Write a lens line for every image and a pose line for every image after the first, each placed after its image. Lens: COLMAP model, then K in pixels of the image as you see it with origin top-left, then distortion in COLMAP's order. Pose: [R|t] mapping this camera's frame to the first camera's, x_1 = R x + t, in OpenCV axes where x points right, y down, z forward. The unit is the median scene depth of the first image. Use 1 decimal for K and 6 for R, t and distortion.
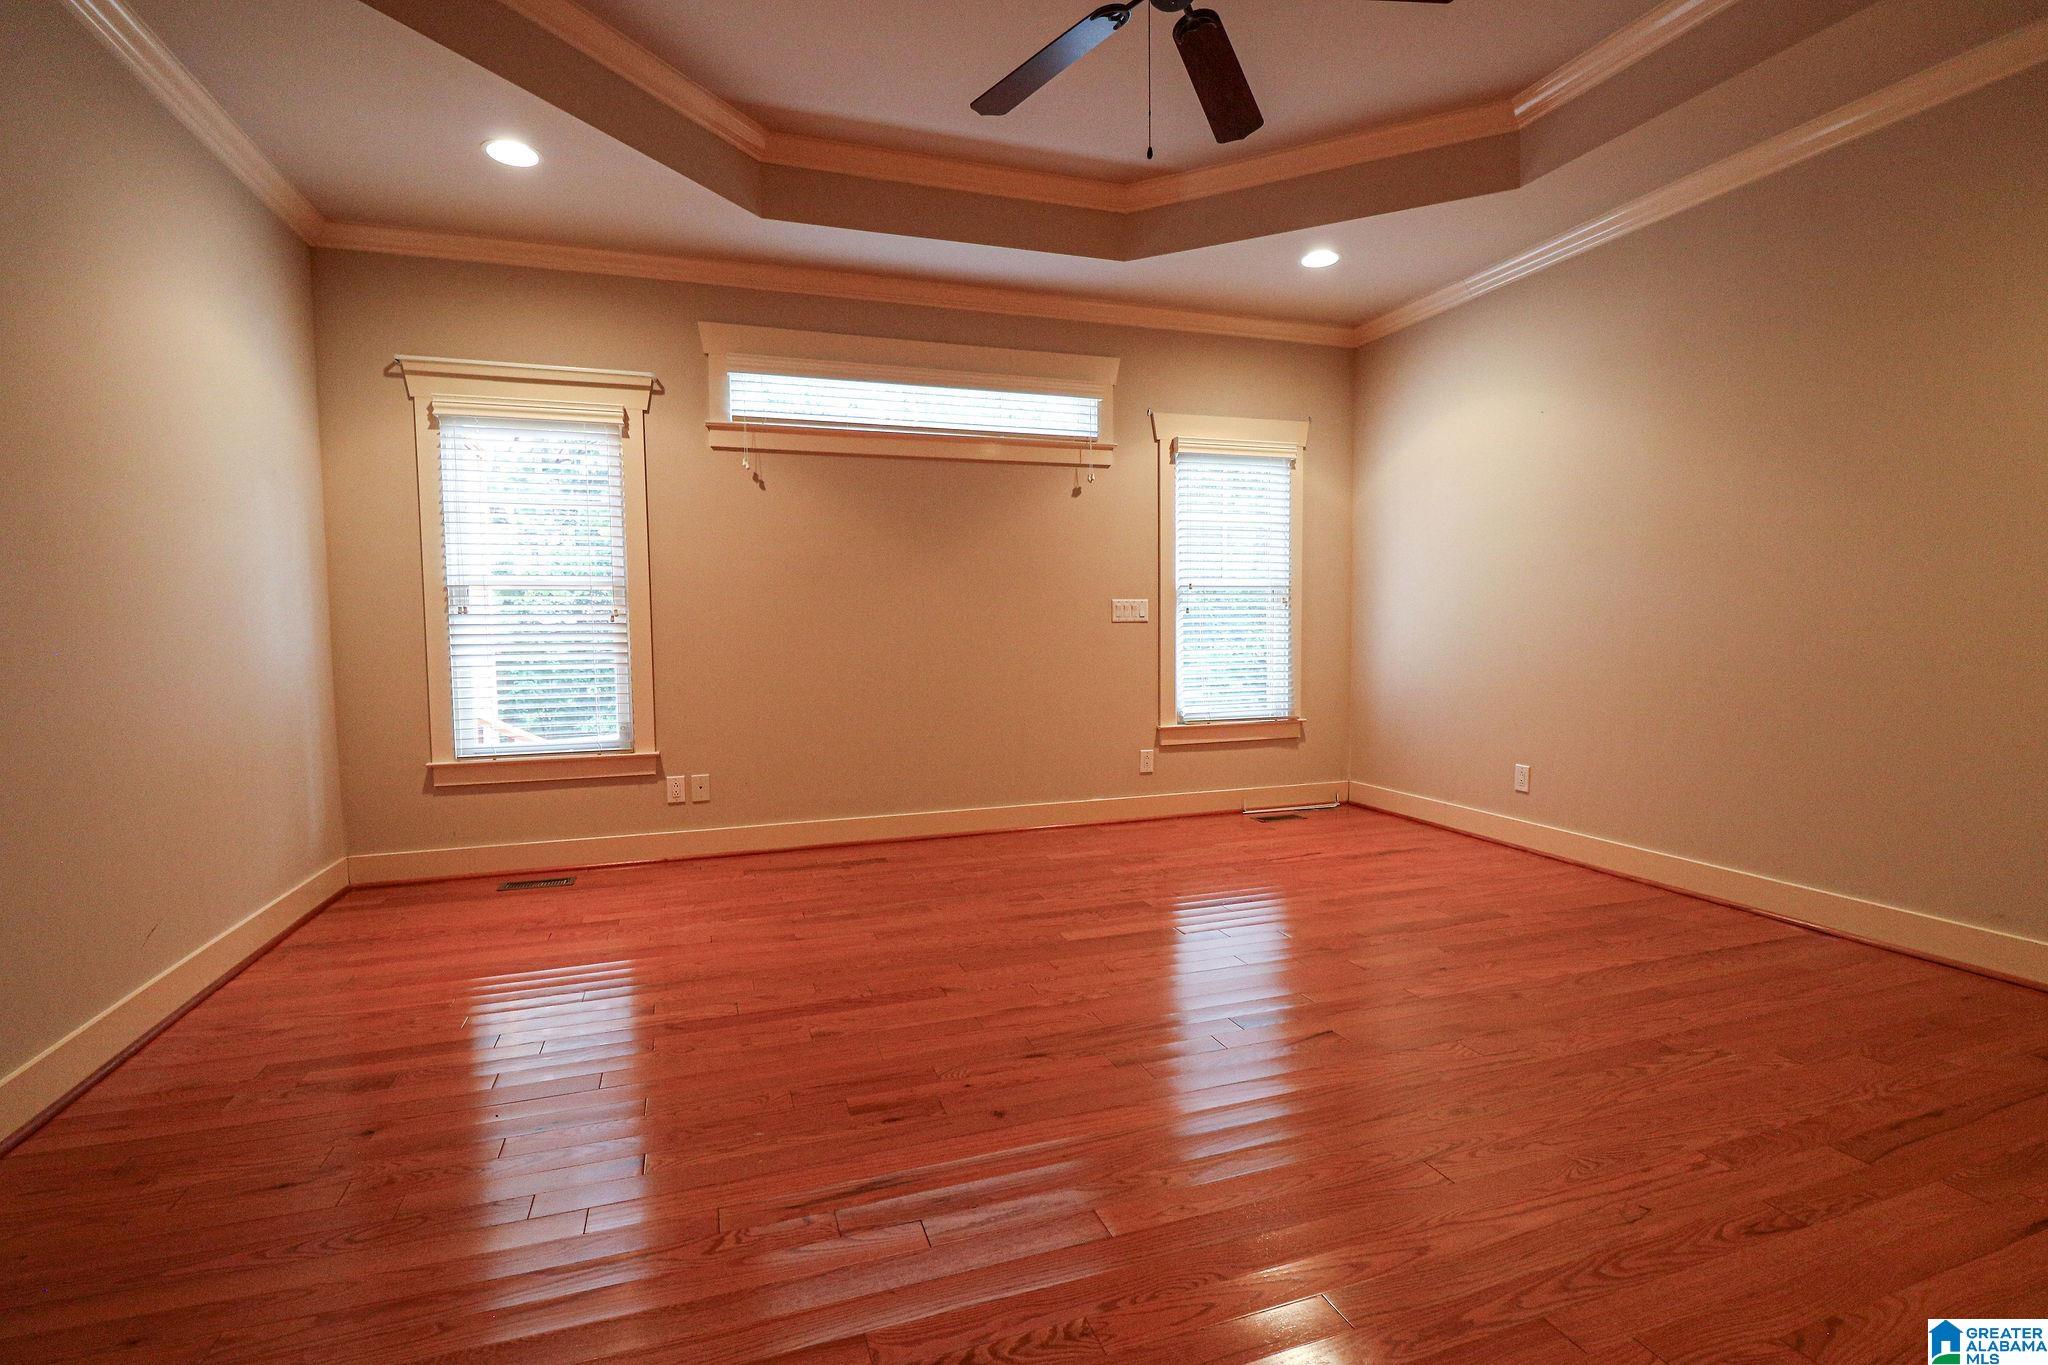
lens RADIAL K [[955.1, 0, 1024.0], [0, 955.1, 682.5], [0, 0, 1]] dist [0.000293, -0.000022]
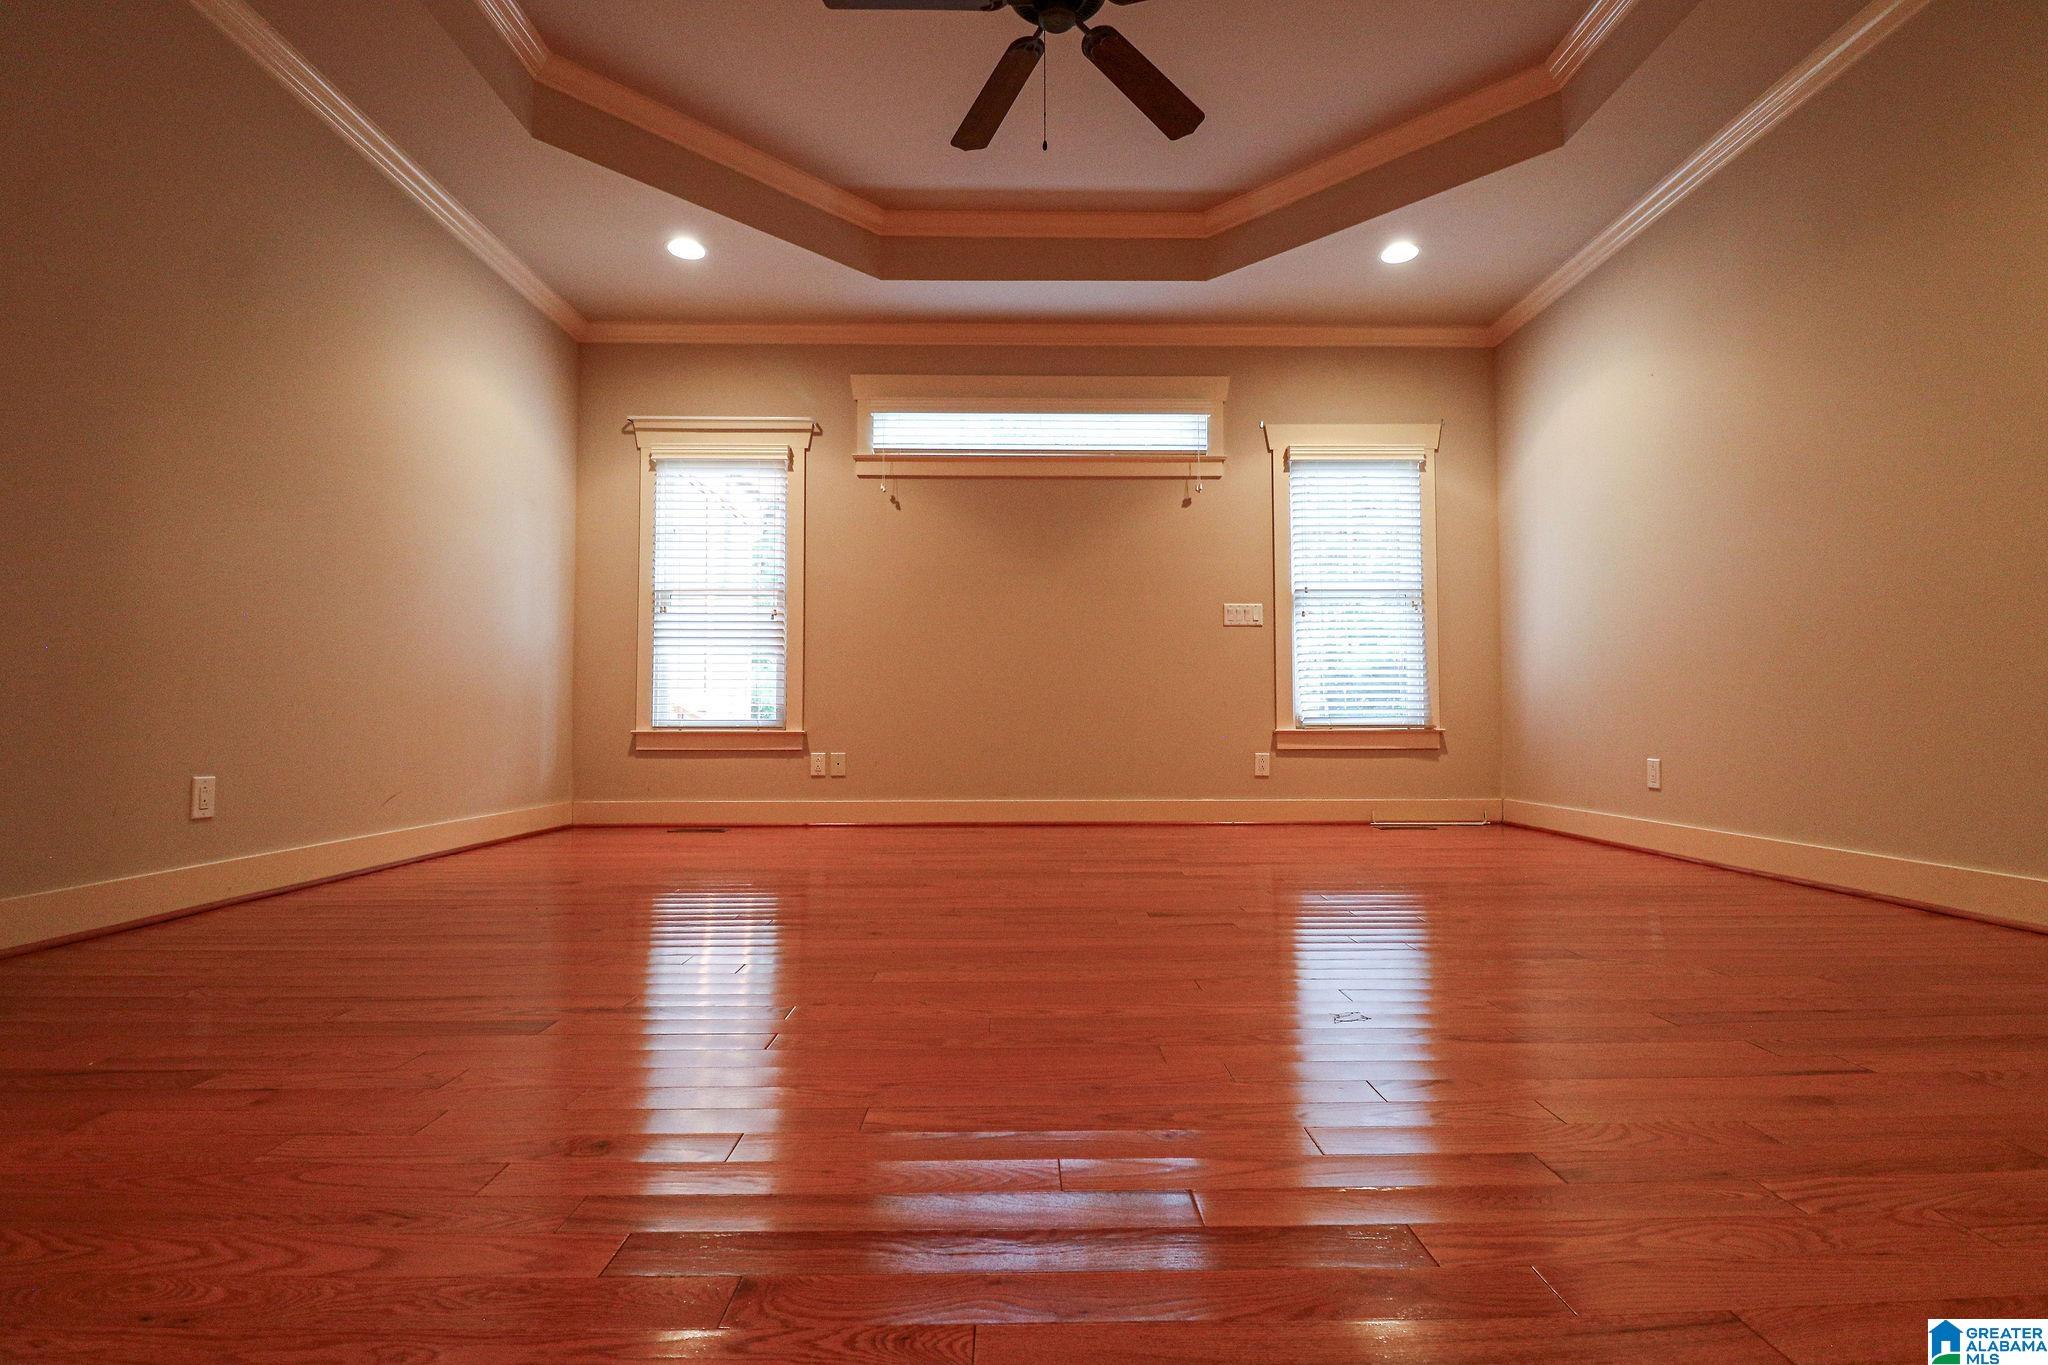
lens RADIAL K [[962.7, 0, 1027.5], [0, 962.7, 680.0], [0, 0, 1]] dist [0.007769, -0.013171]
pose [[0.950216, -0.003911, -0.311567, 0.243697], [-0.029020, 0.994464, -0.100989, 0.120261], [0.310237, 0.105003, 0.944842, -0.042769]]
